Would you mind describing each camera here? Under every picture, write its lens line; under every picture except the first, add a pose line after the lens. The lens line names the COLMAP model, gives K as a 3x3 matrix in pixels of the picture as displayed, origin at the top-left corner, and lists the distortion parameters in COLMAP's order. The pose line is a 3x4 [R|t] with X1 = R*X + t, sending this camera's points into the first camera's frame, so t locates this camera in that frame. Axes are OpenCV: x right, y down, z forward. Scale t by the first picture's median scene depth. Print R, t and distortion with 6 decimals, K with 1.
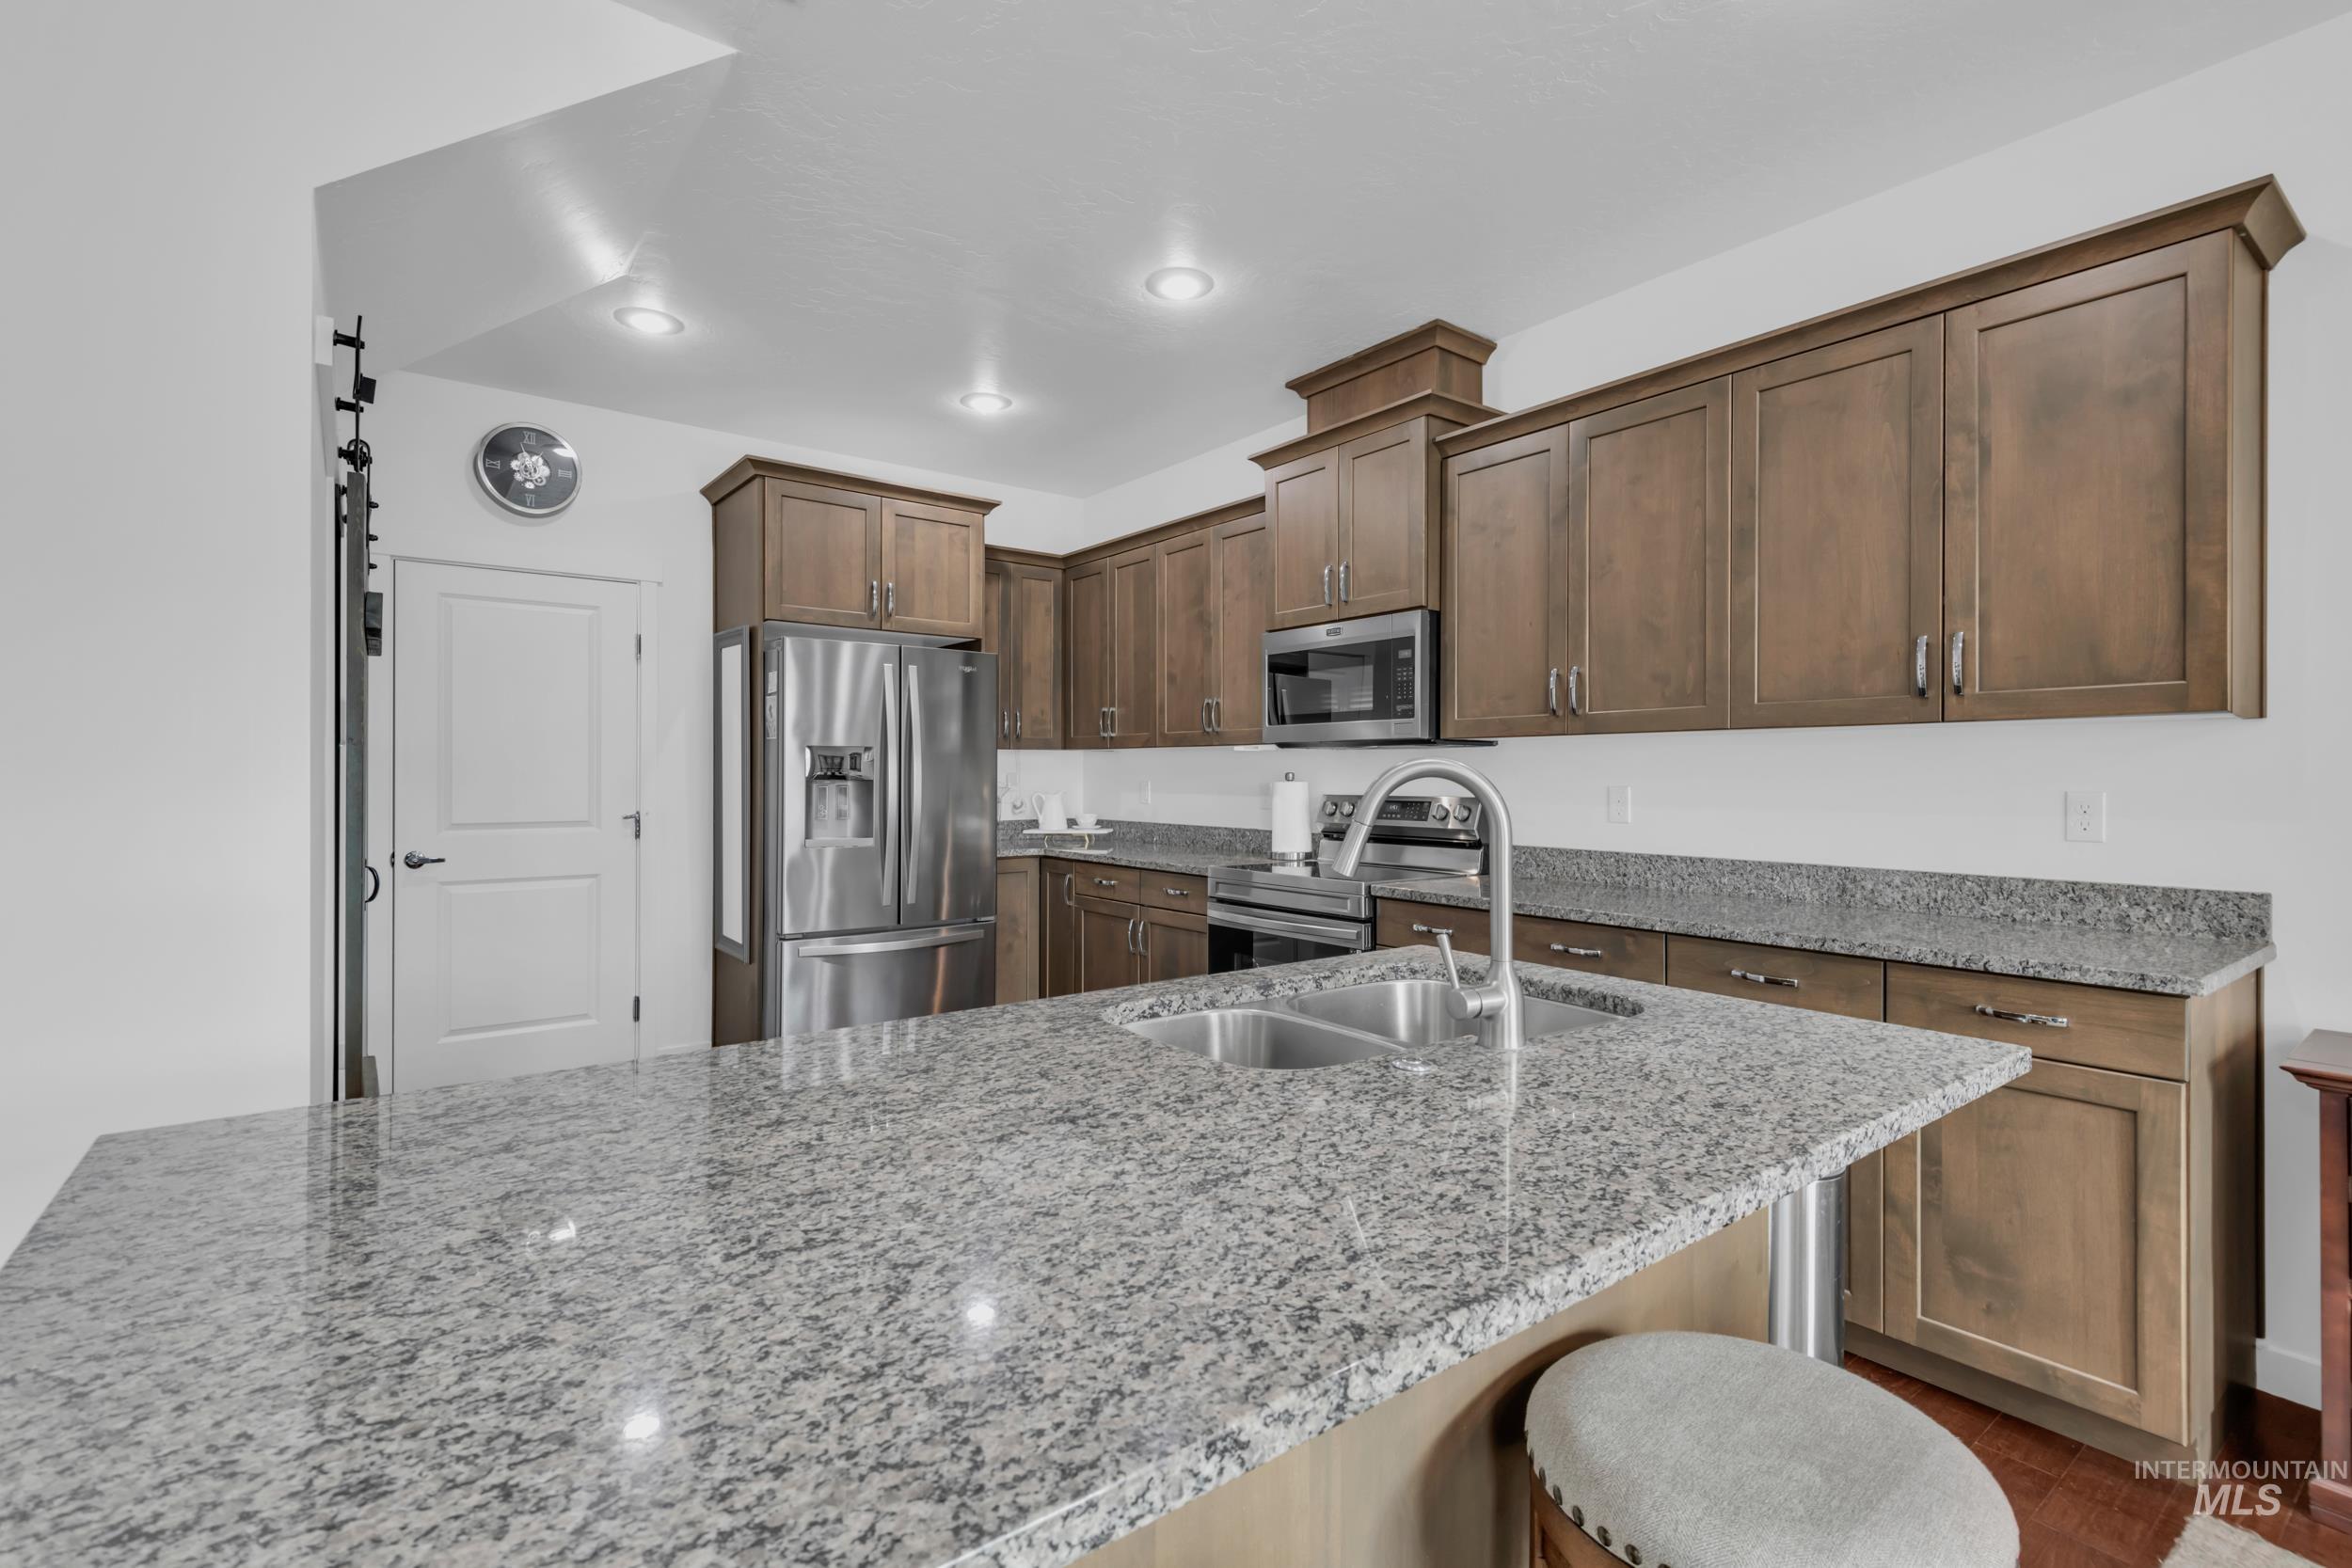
lens RADIAL K [[1069.5, 0, 1177.7], [0, 1069.5, 781.0], [0, 0, 1]] dist [0.014748, -0.001786]
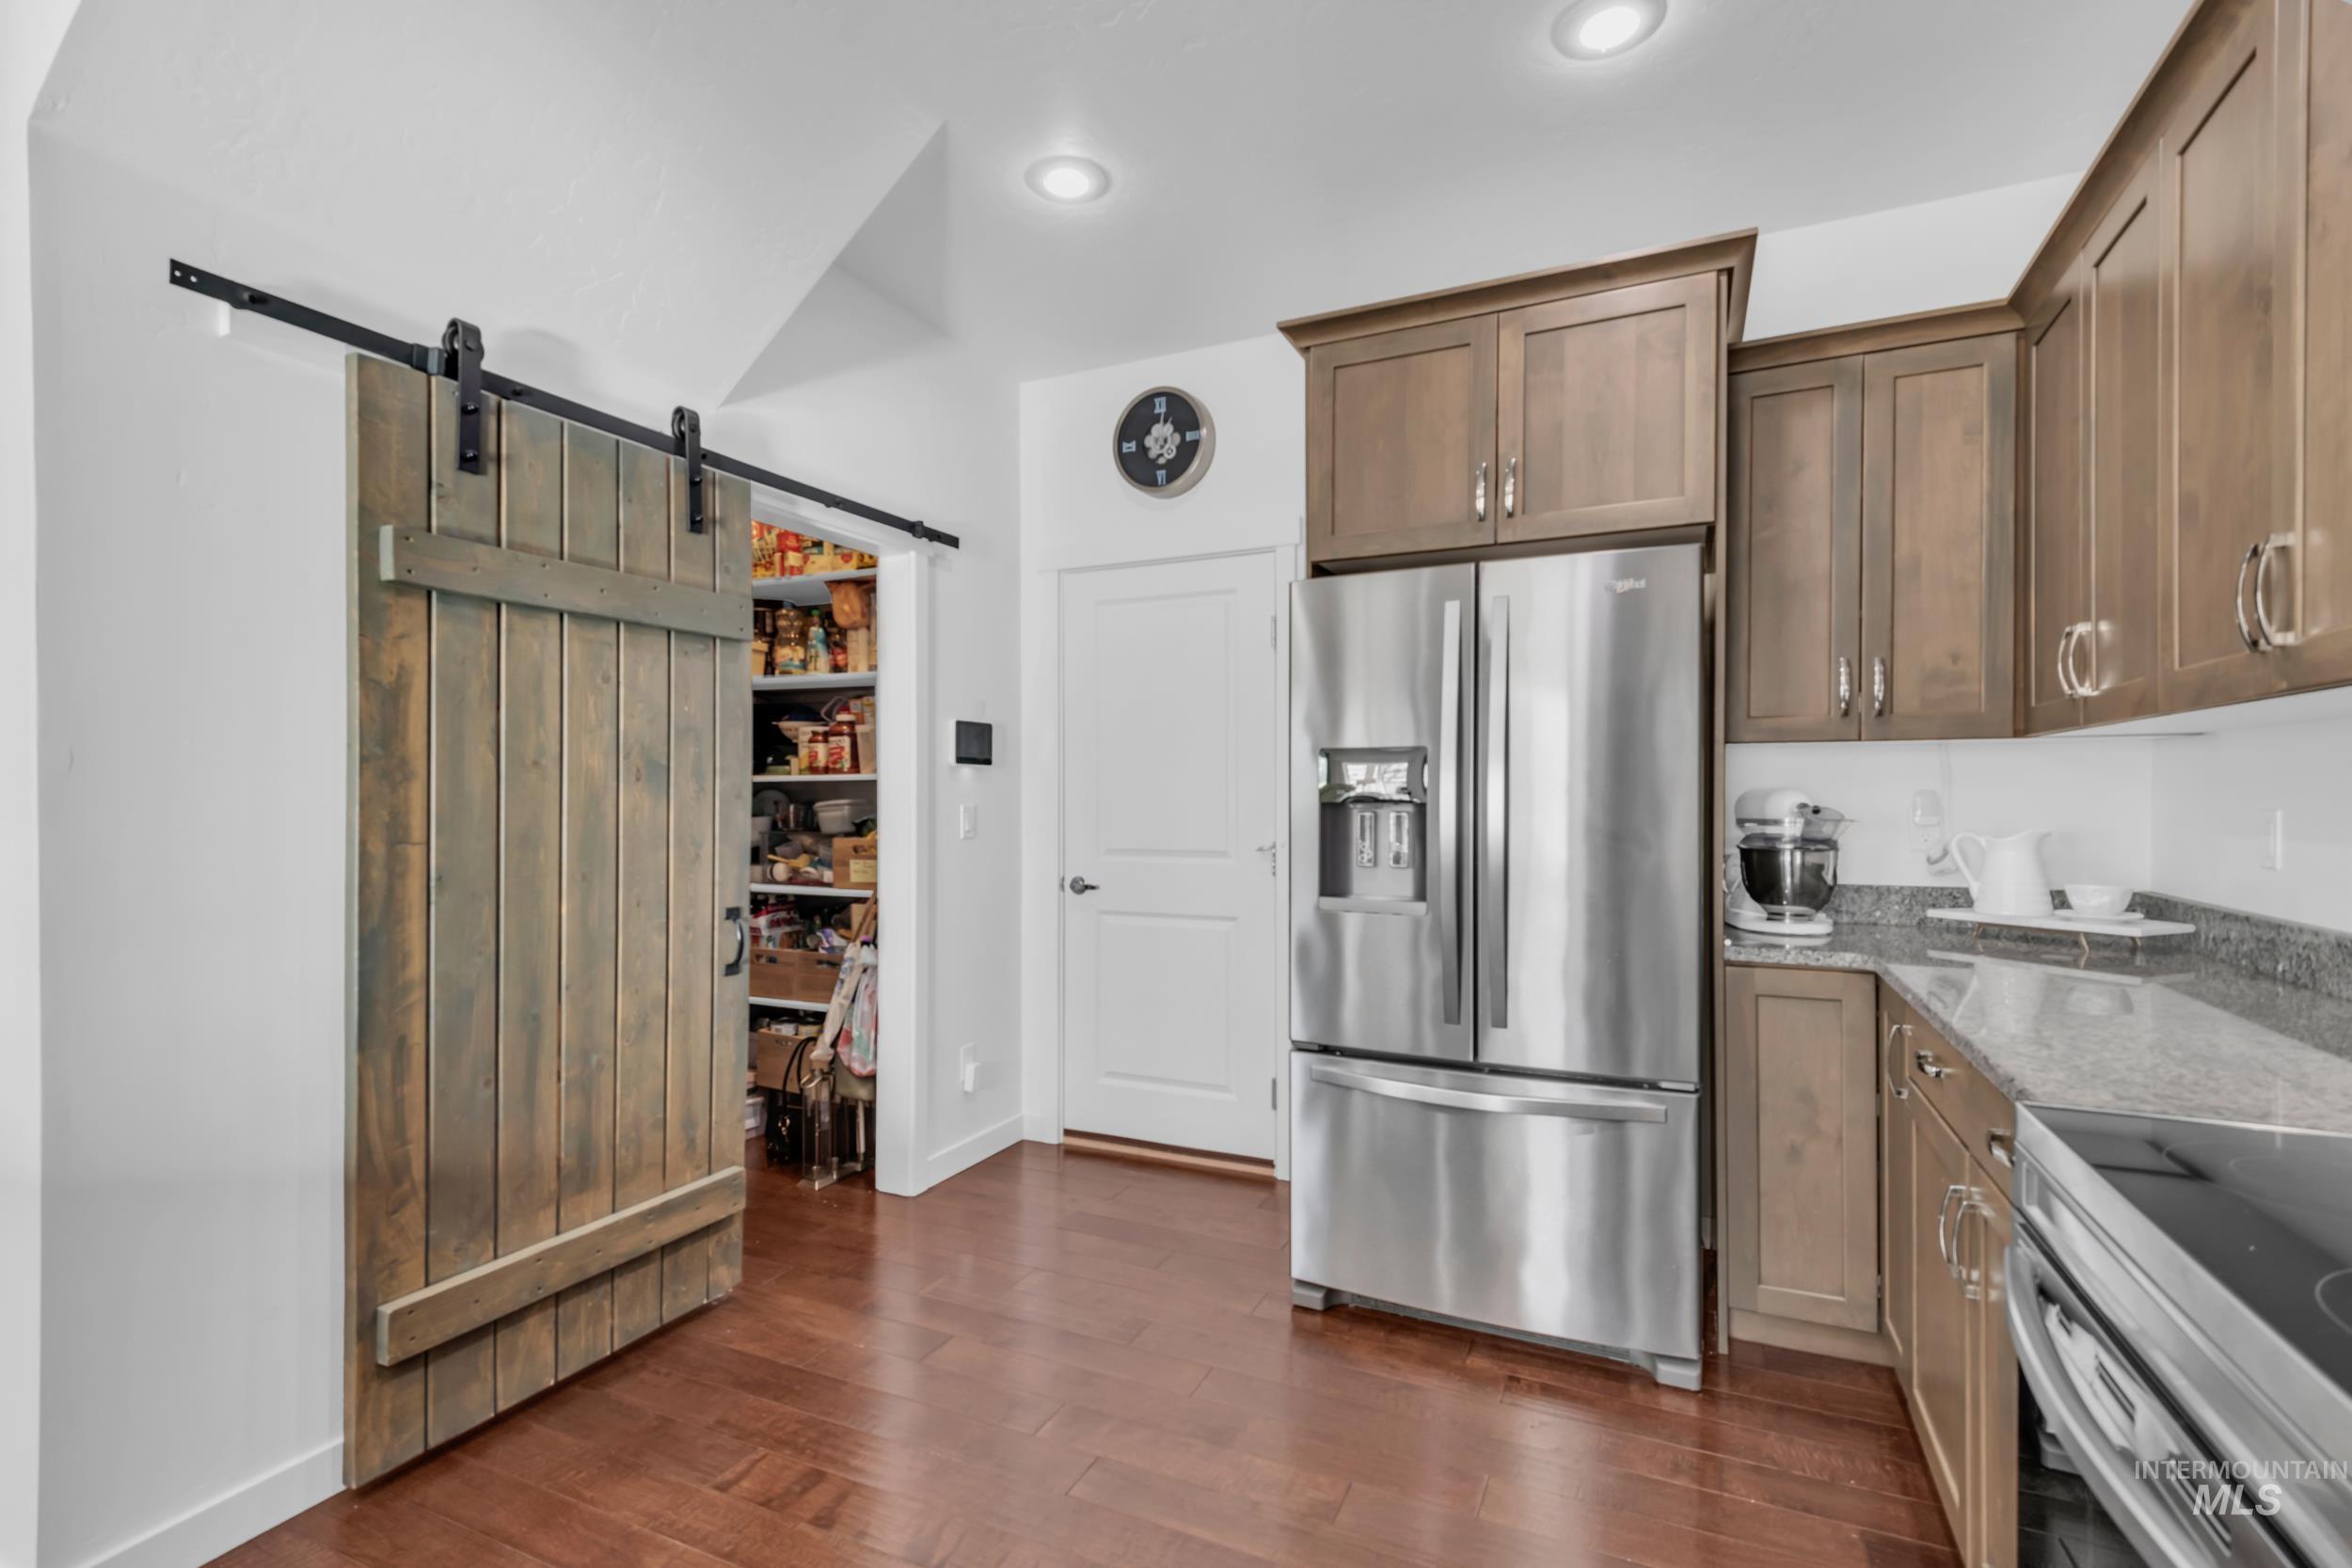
lens RADIAL K [[1069.5, 0, 1187.4], [0, 1069.5, 794.9], [0, 0, 1]] dist [0.014748, -0.001786]
pose [[0.460851, -0.002538, -0.887474, 0.204873], [-0.001251, 0.999993, -0.003509, -0.003597], [0.887477, 0.002727, 0.460845, 0.751029]]
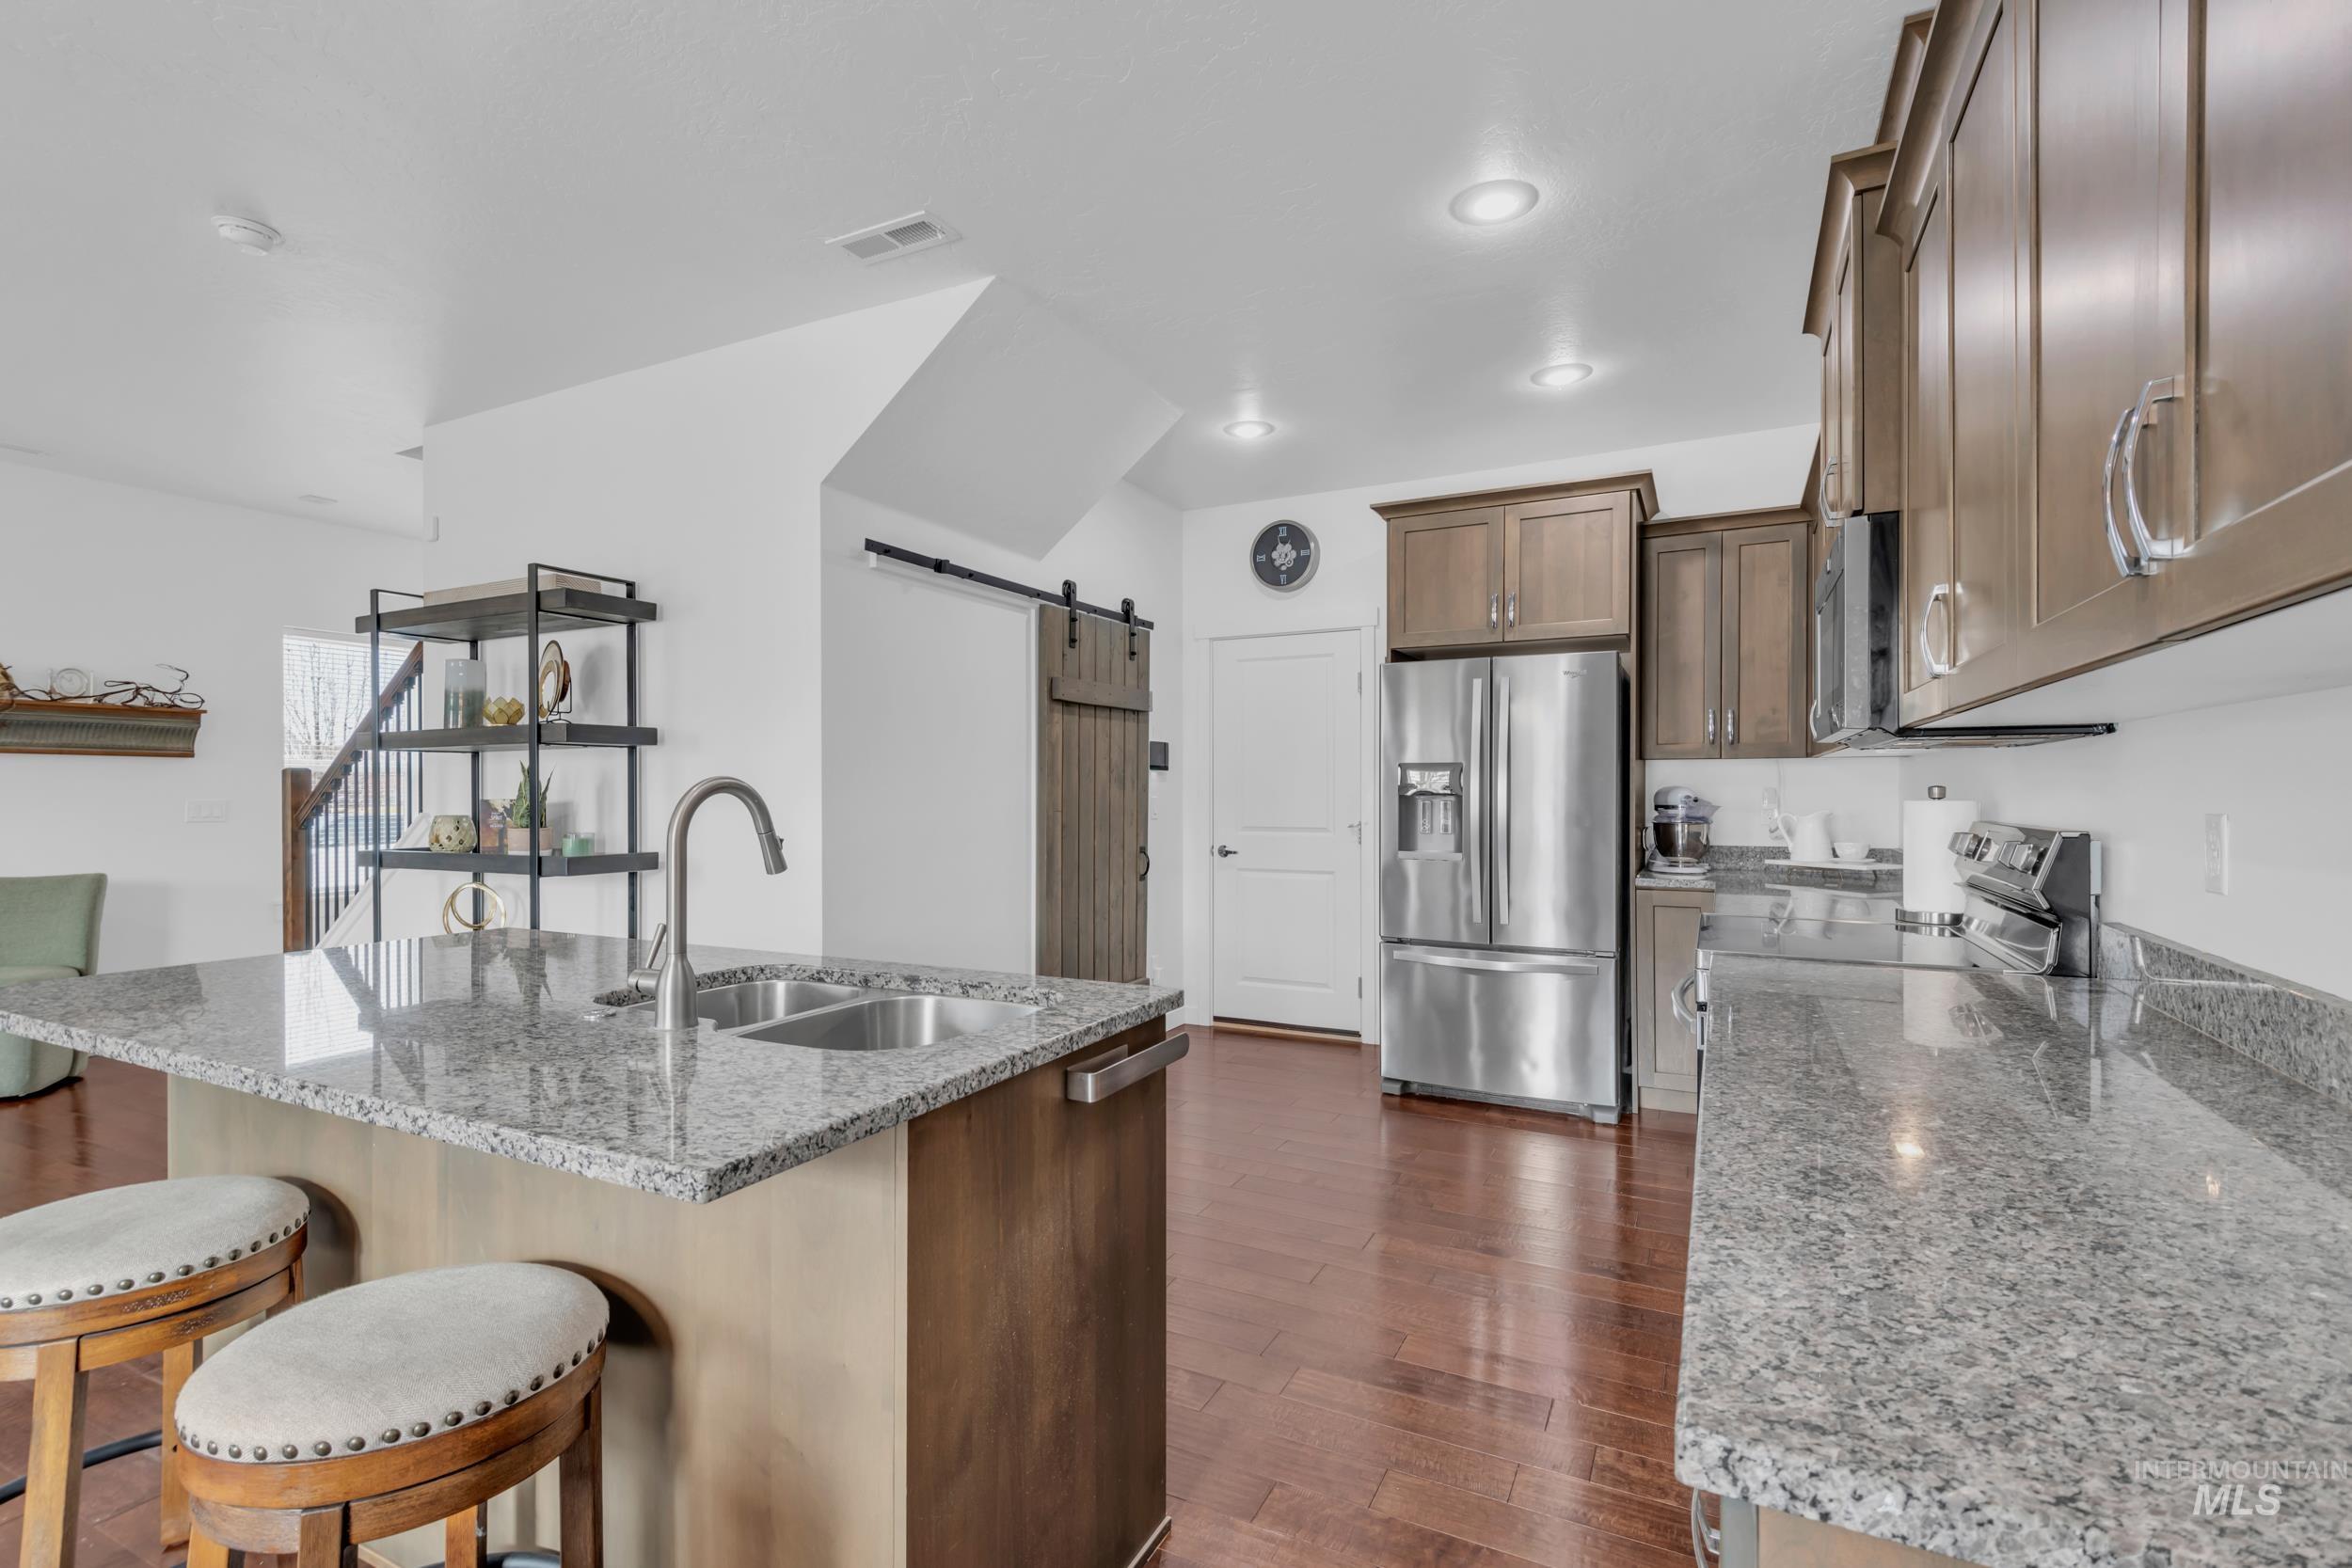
lens RADIAL K [[1069.5, 0, 1177.5], [0, 1069.5, 783.2], [0, 0, 1]] dist [0.014748, -0.001786]
pose [[0.427170, -0.008117, -0.904135, 0.615280], [-0.002685, 0.999944, -0.010245, -0.001051], [0.904168, 0.006804, 0.427124, 0.402337]]
